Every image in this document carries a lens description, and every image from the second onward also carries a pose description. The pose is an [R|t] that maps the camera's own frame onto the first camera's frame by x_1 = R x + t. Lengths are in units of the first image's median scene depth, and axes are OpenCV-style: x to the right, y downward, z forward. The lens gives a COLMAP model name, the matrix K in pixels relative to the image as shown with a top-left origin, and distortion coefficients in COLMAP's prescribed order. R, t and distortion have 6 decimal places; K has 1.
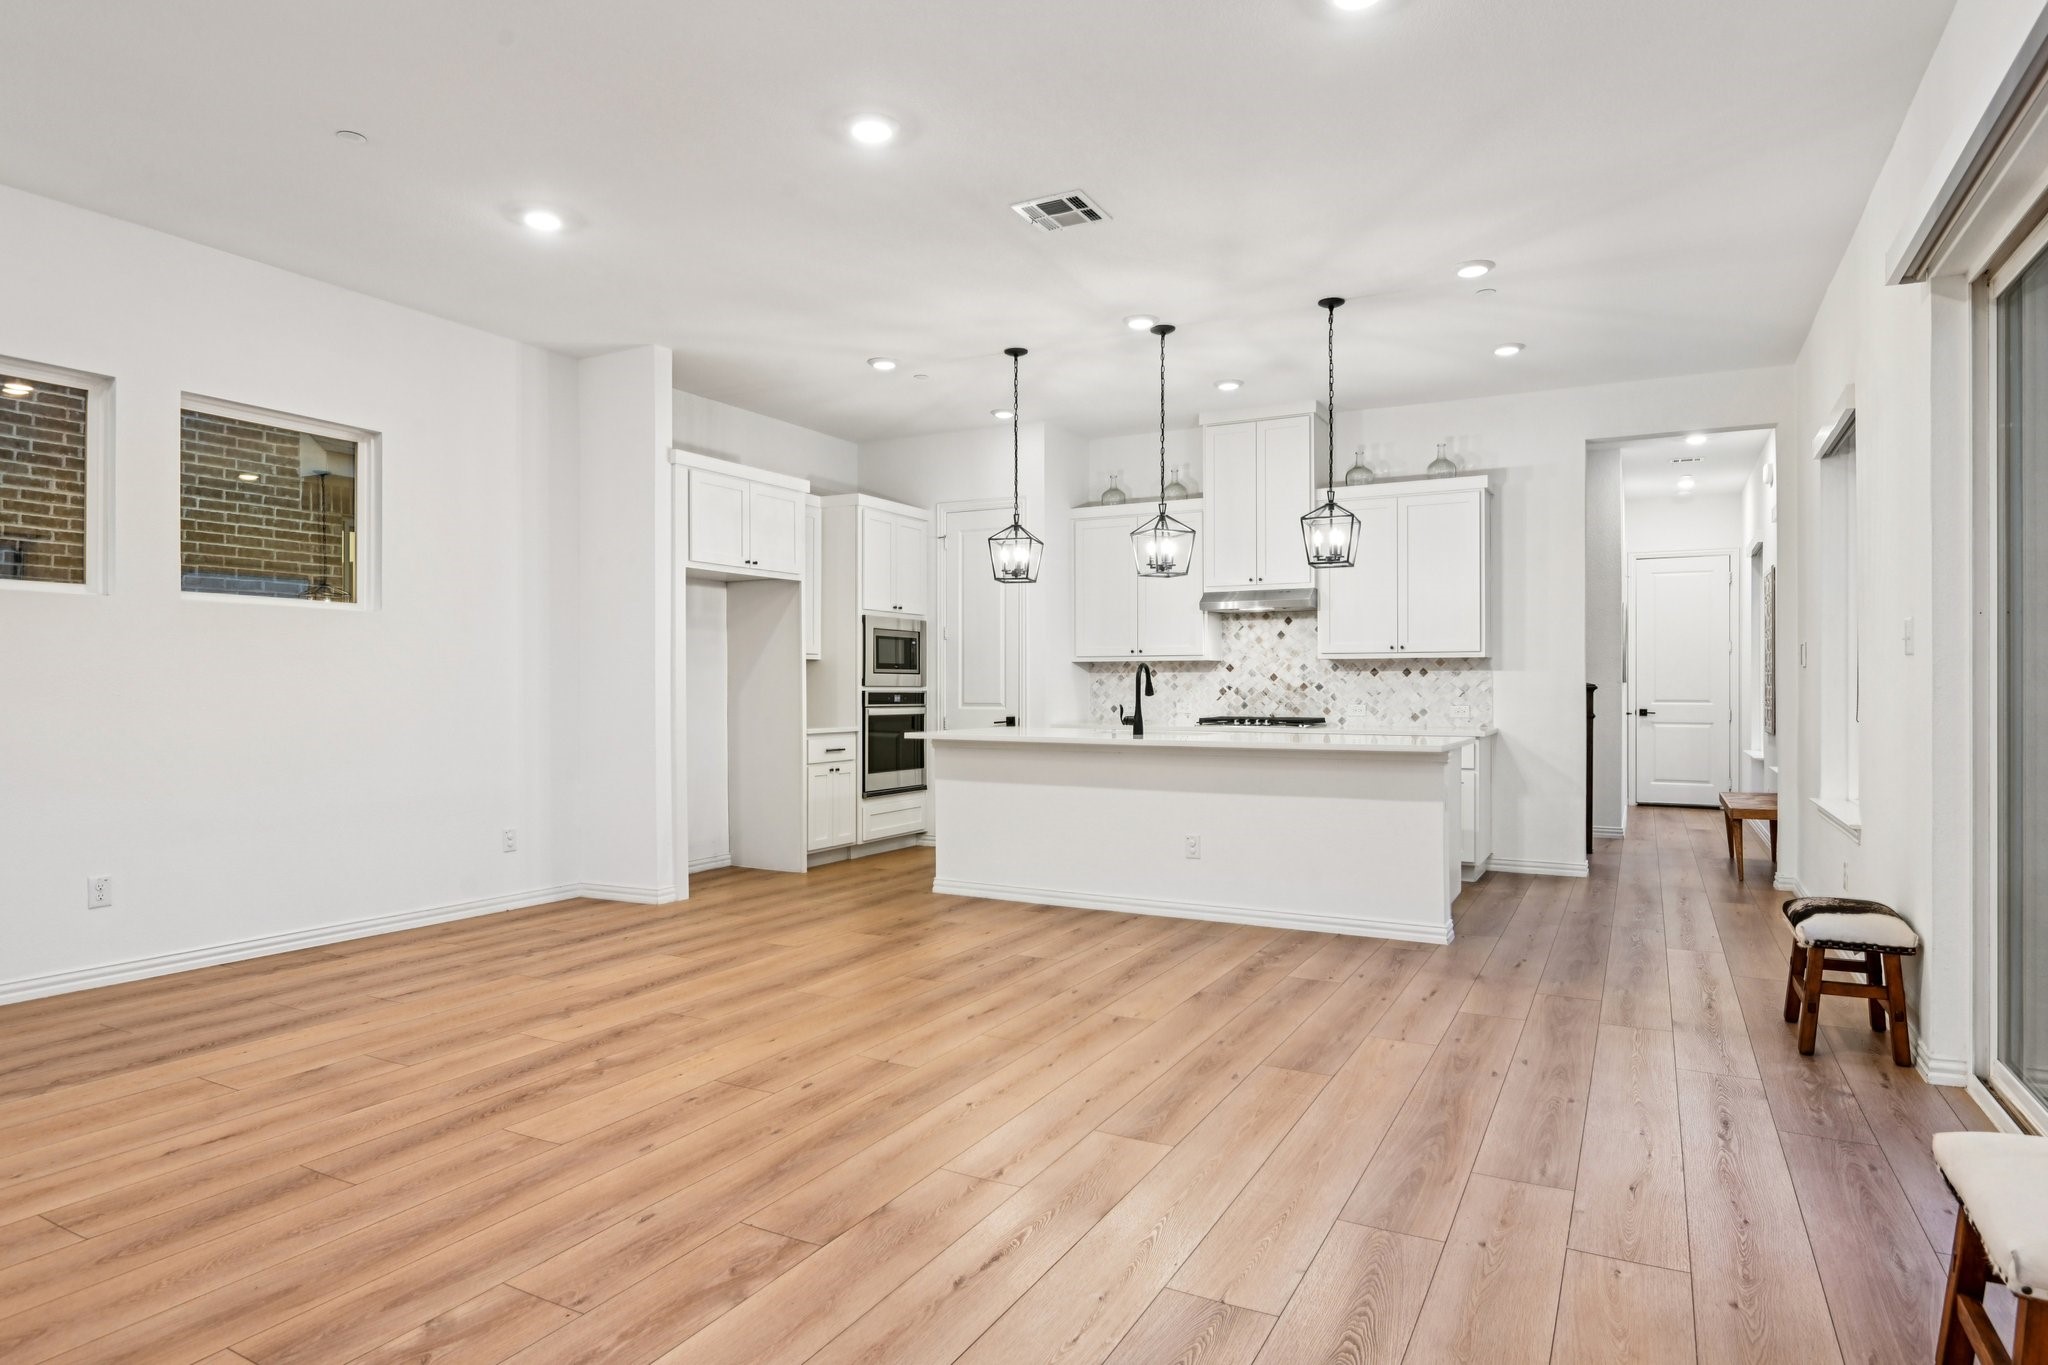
lens RADIAL K [[1145.4, 0, 1024.0], [0, 1145.4, 682.5], [0, 0, 1]] dist [-0.001324, -0.017227]
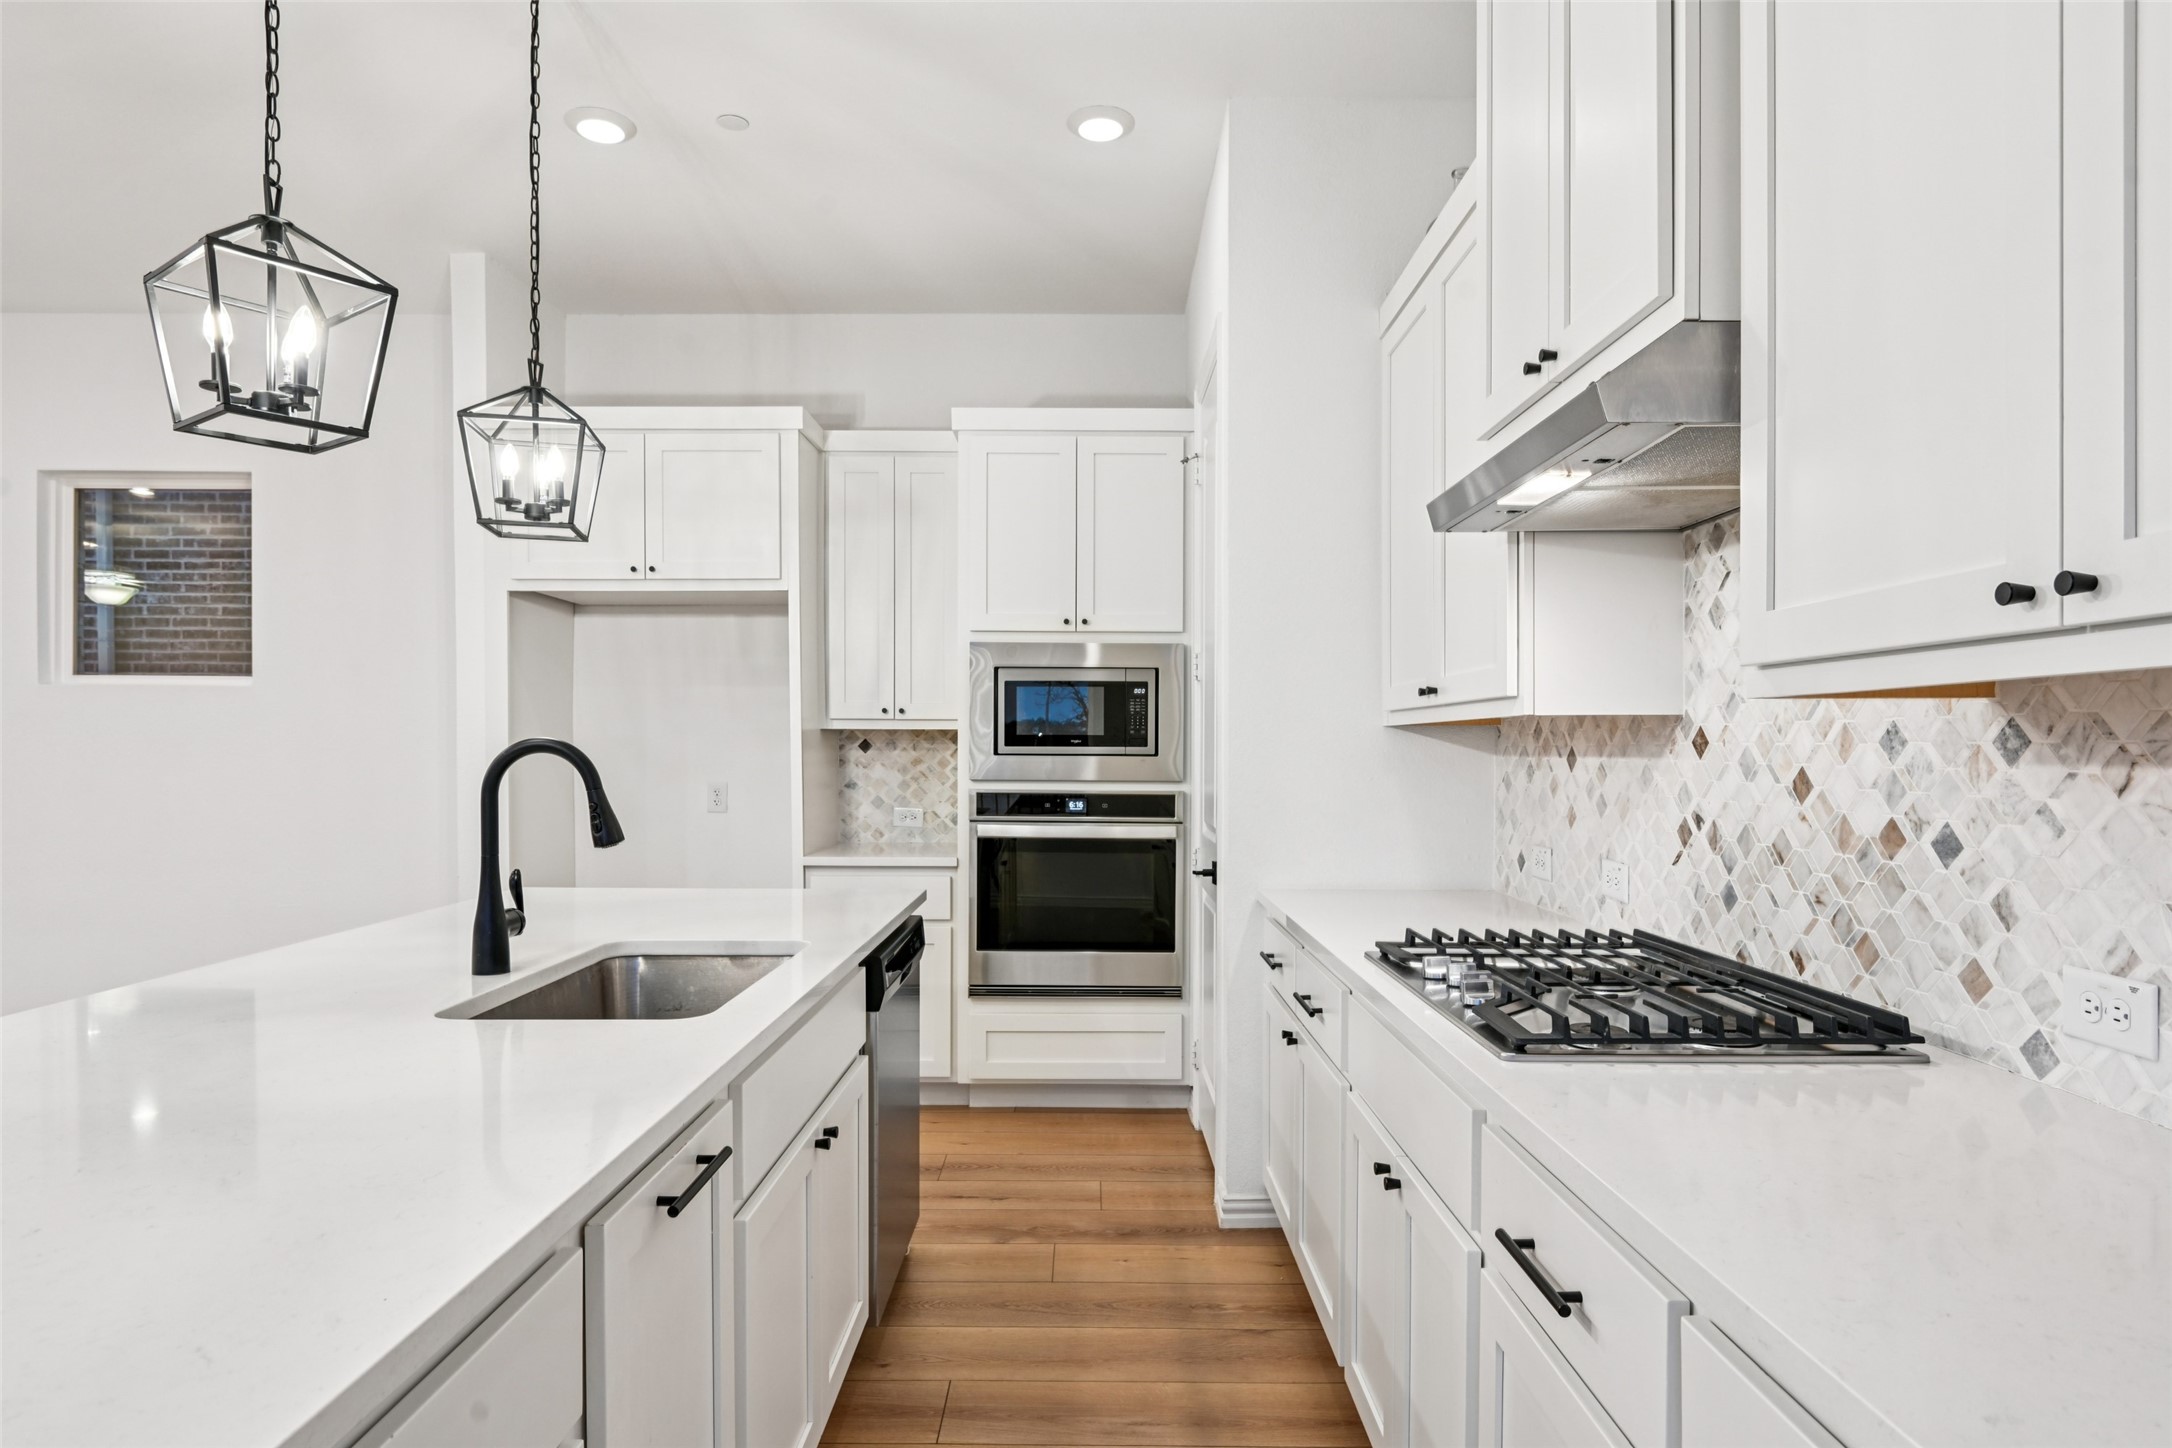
lens RADIAL K [[1214.8, 0, 1086.0], [0, 1214.8, 724.0], [0, 0, 1]] dist [-0.001324, -0.017227]
pose [[0.476276, -0.014514, -0.879176, 0.376432], [-0.001061, 0.999854, -0.017080, -0.012905], [0.879295, 0.009068, 0.476191, 0.804647]]
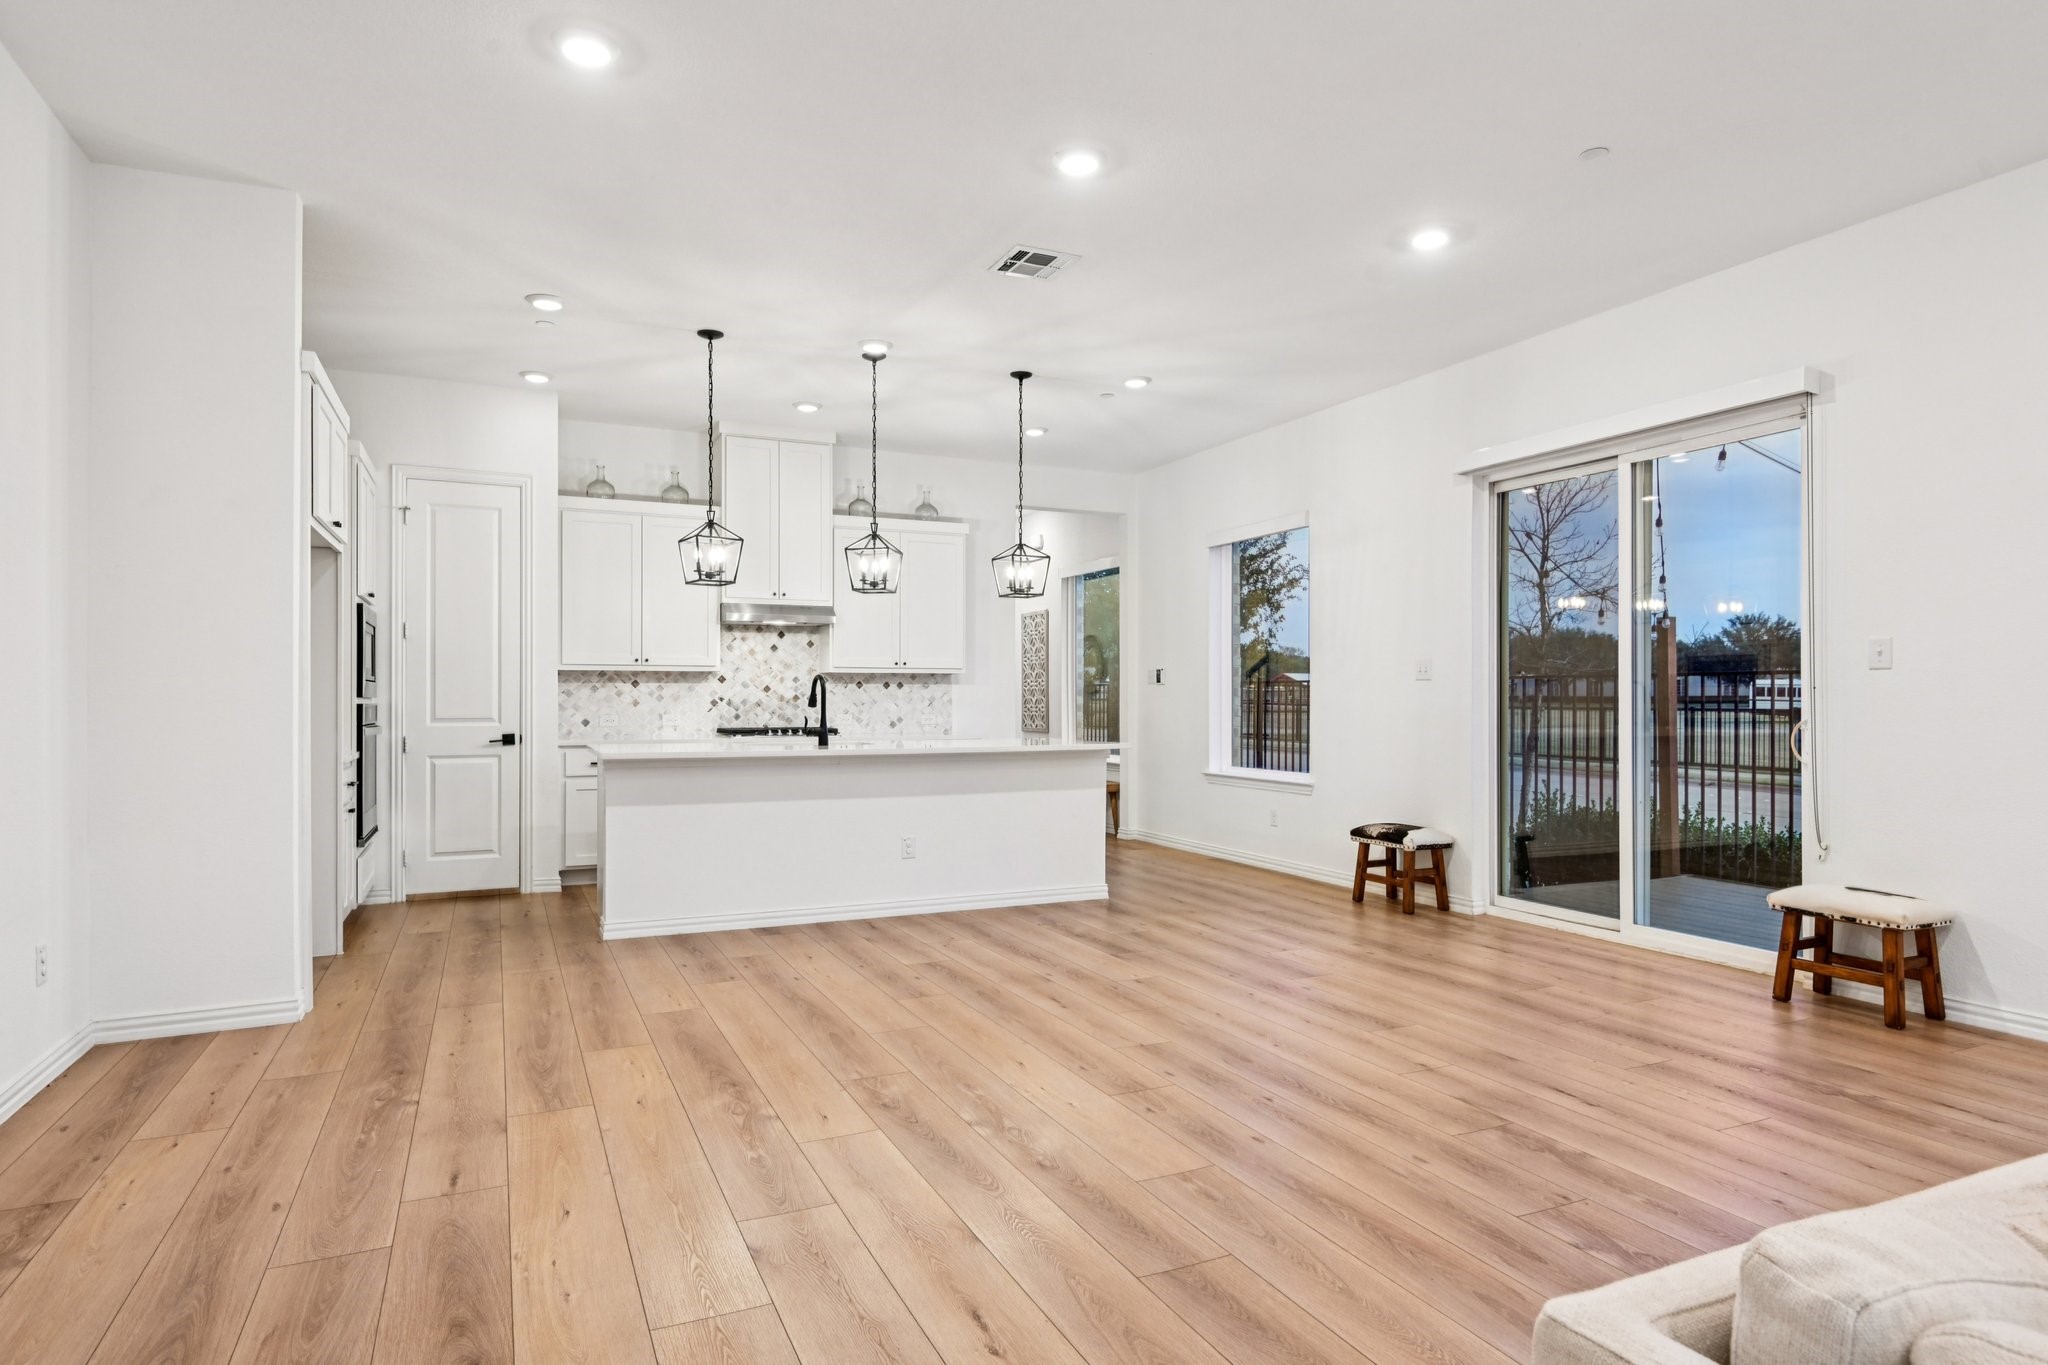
lens RADIAL K [[1147.2, 0, 1024.0], [0, 1147.2, 682.5], [0, 0, 1]] dist [-0.001056, -0.000905]
pose [[0.599654, 0.010594, 0.800189, -0.492563], [-0.002094, 0.999930, -0.011669, 0.001298], [-0.800257, 0.005322, 0.599634, 0.205925]]
